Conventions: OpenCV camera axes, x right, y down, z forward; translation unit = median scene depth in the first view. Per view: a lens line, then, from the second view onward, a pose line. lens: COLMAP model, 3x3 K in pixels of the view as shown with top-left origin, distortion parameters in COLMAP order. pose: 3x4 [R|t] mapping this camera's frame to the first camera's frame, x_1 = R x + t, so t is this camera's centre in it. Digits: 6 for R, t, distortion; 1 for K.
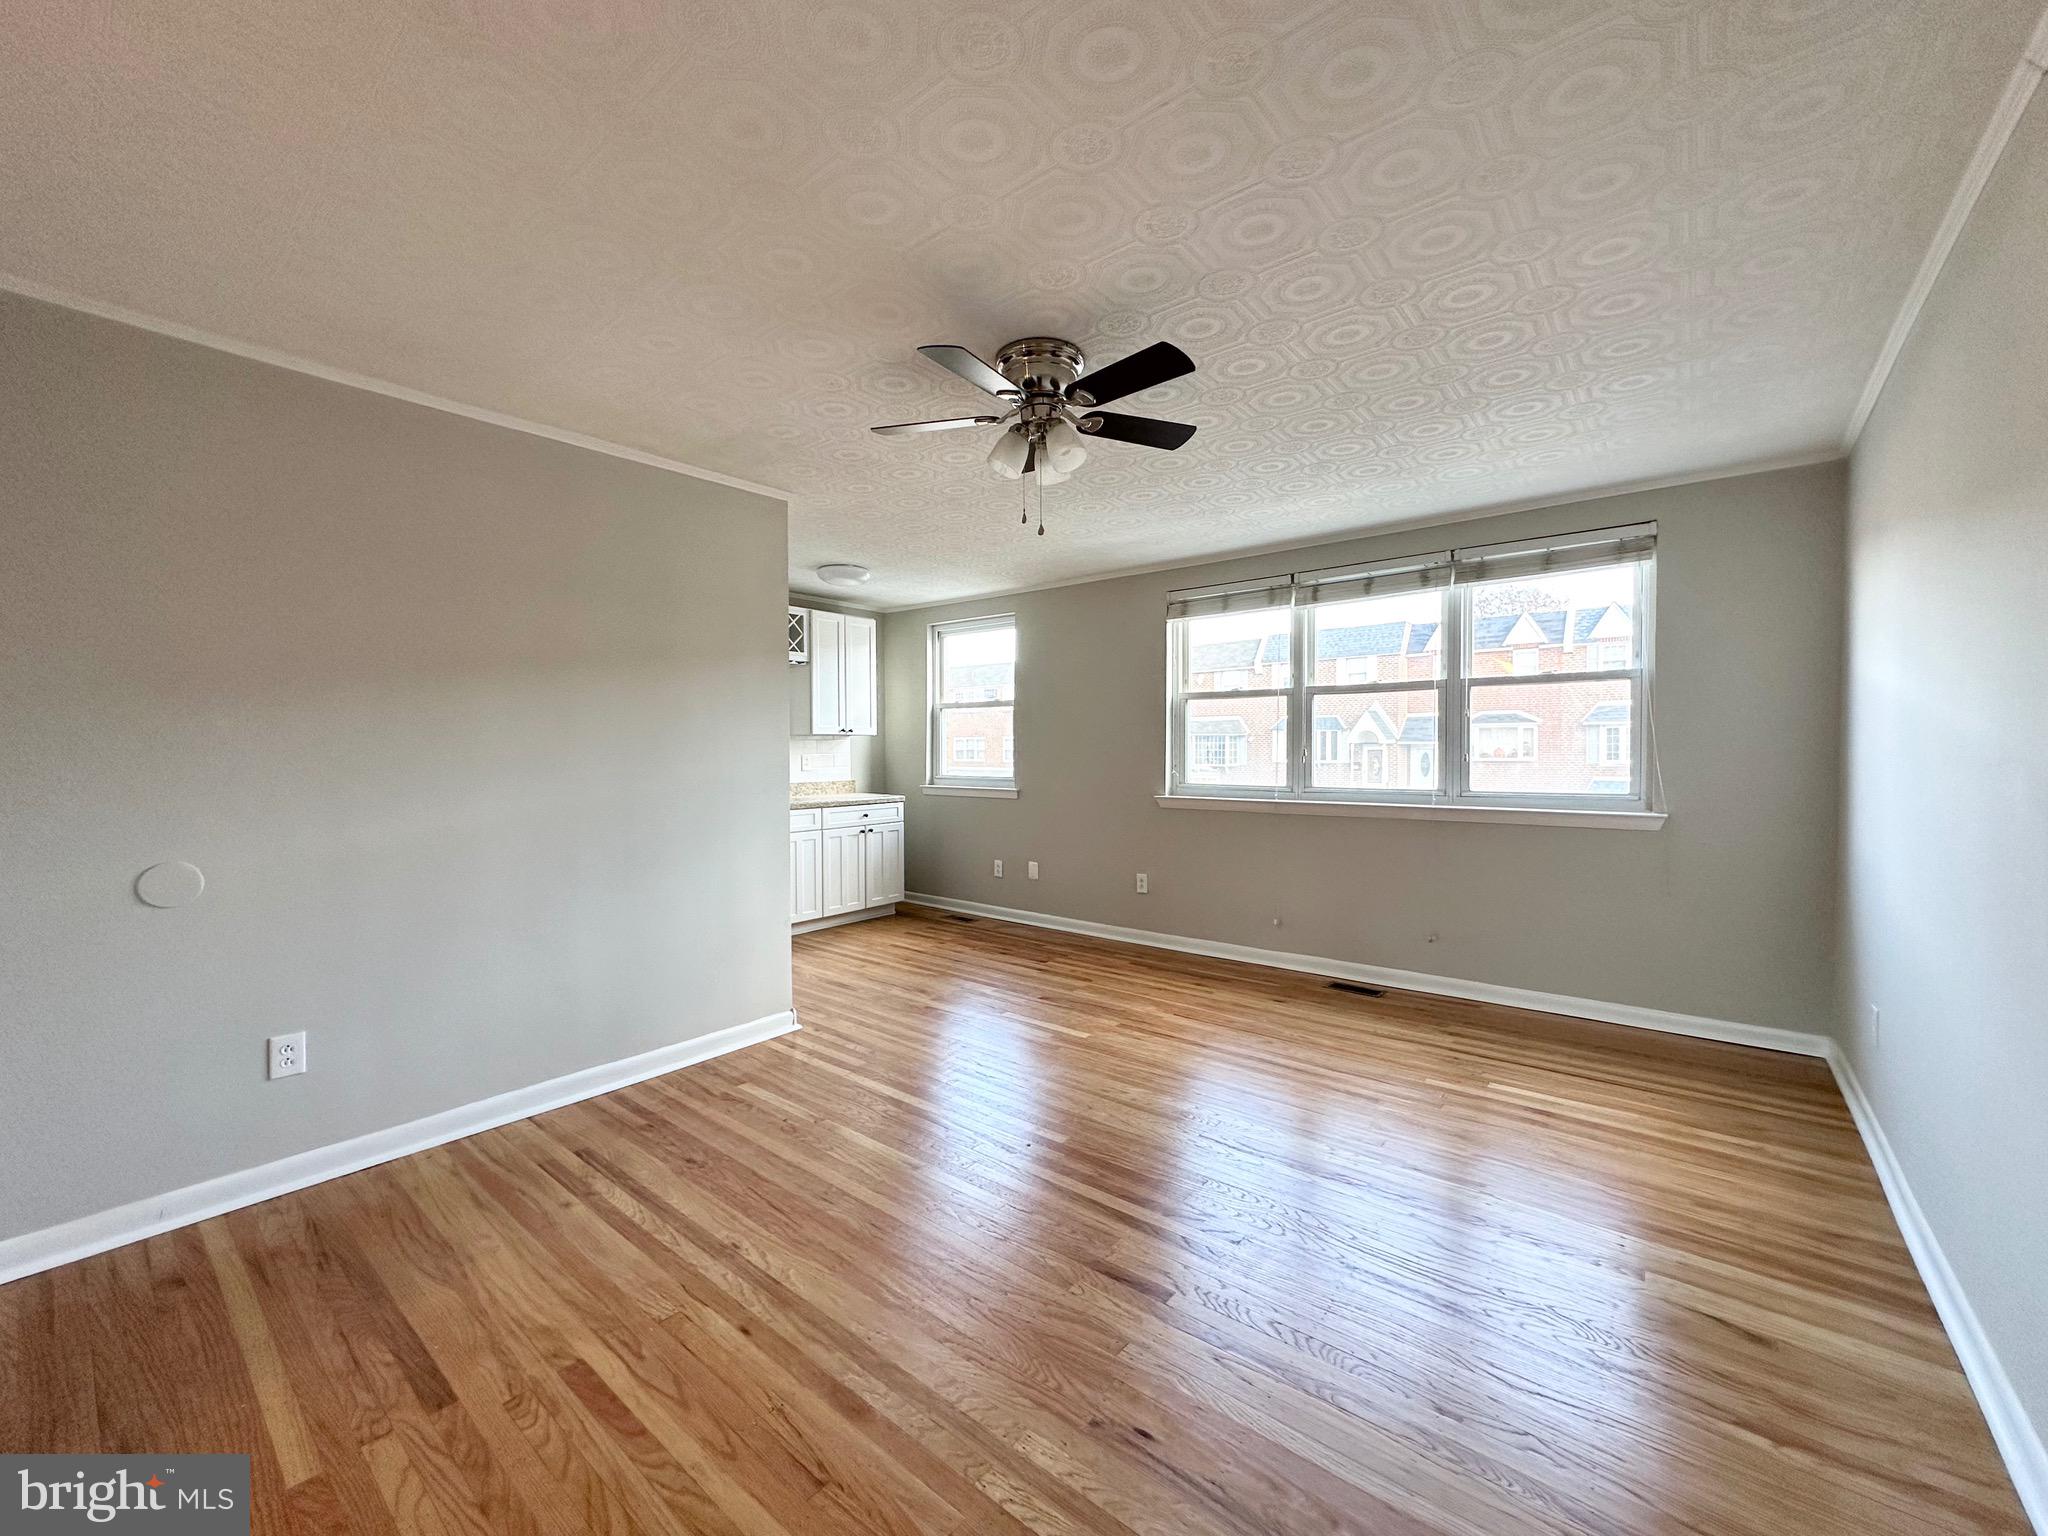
lens RADIAL K [[813.2, 0, 1032.6], [0, 813.2, 765.0], [0, 0, 1]] dist [-0.002187, -0.000182]
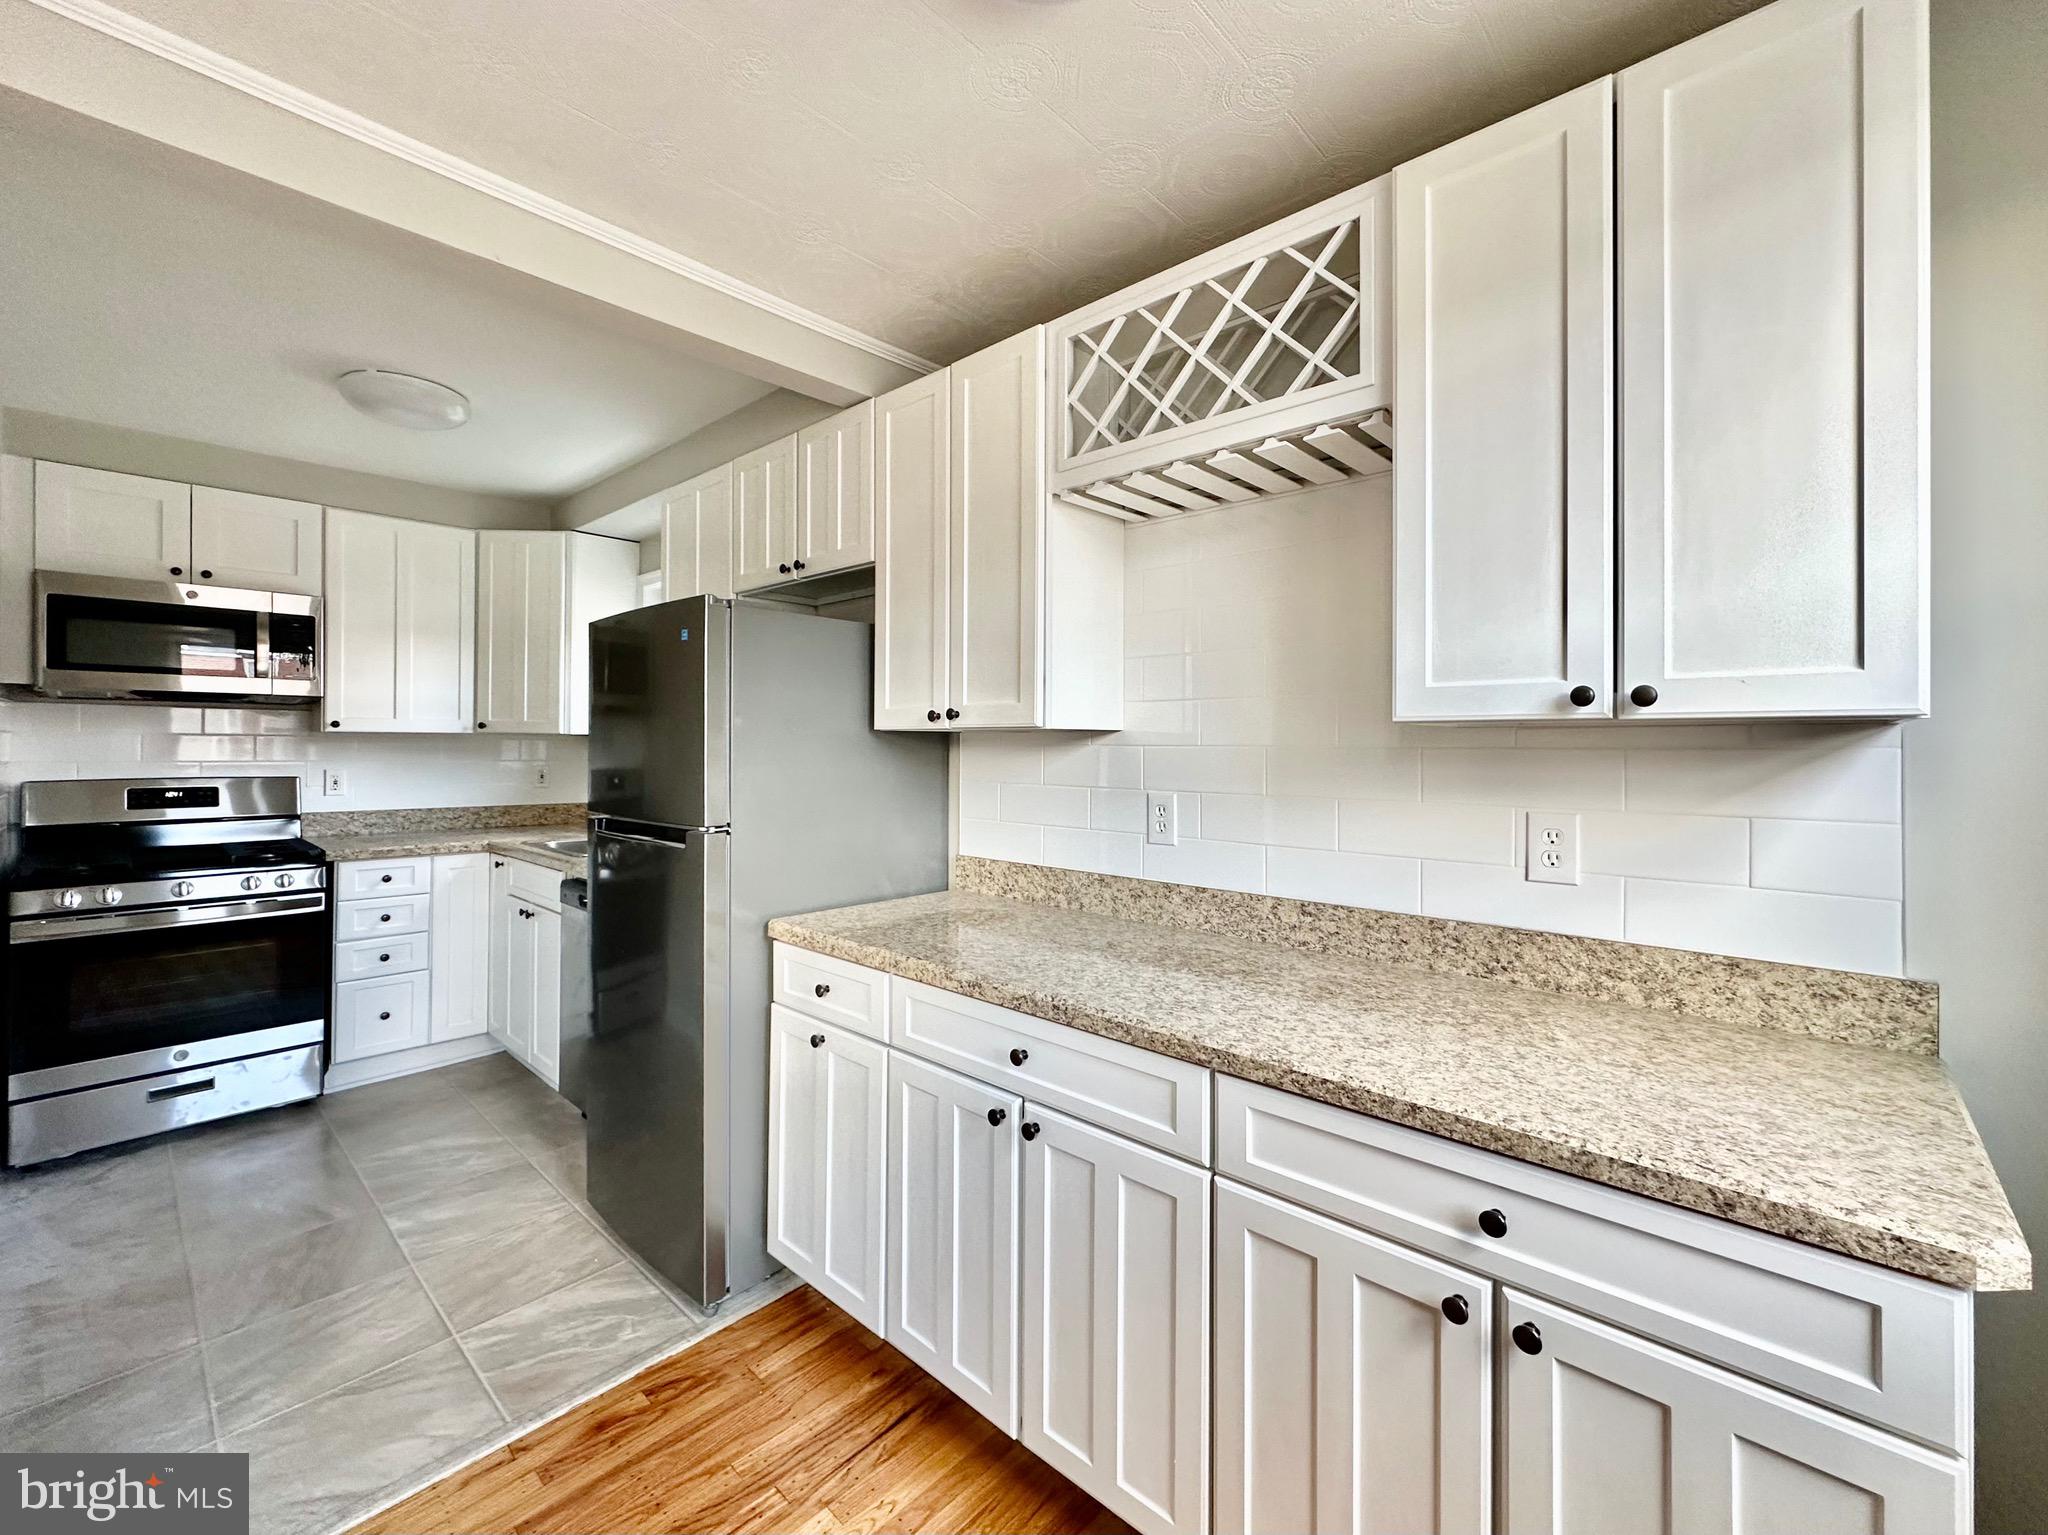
lens RADIAL K [[849.2, 0, 1029.0], [0, 849.2, 742.2], [0, 0, 1]] dist [-0.001706, 0.000369]
pose [[-0.065078, -0.000559, -0.997880, -0.045134], [-0.028406, 0.999596, 0.001293, -0.042145], [0.997476, 0.028430, -0.065068, 1.276395]]
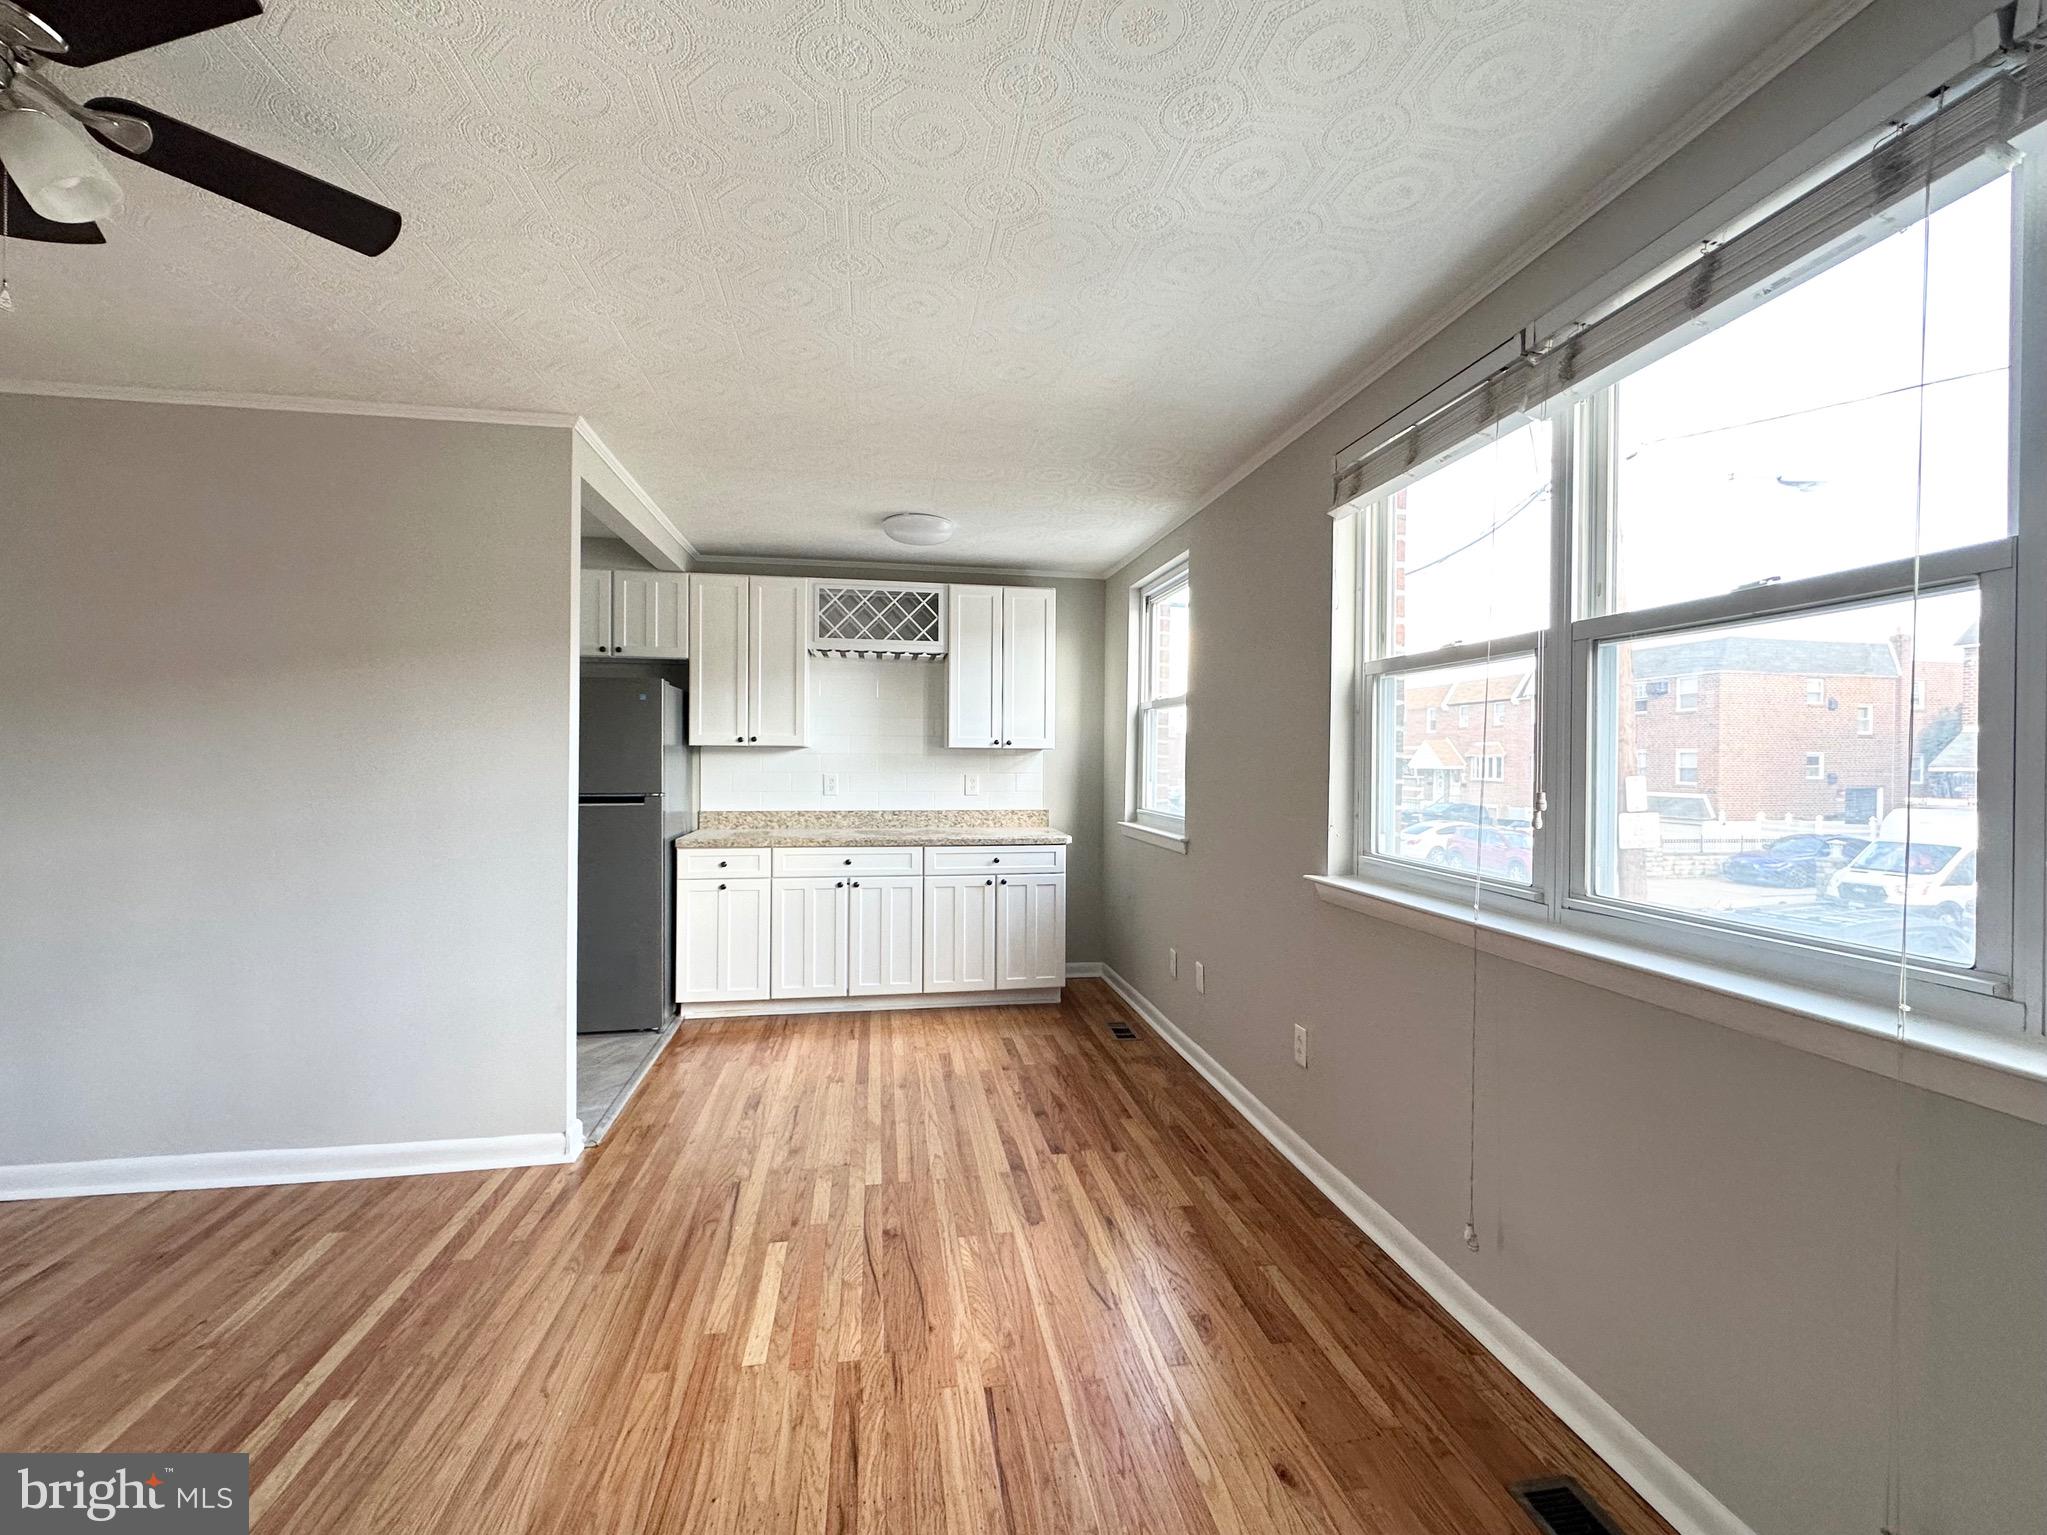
lens RADIAL K [[881.1, 0, 1029.8], [0, 881.1, 765.0], [0, 0, 1]] dist [-0.002527, -0.000406]
pose [[0.754916, 0.014188, -0.655668, 0.456698], [-0.025461, 0.999646, -0.007683, -0.024394], [0.655327, 0.022494, 0.755010, 0.595838]]
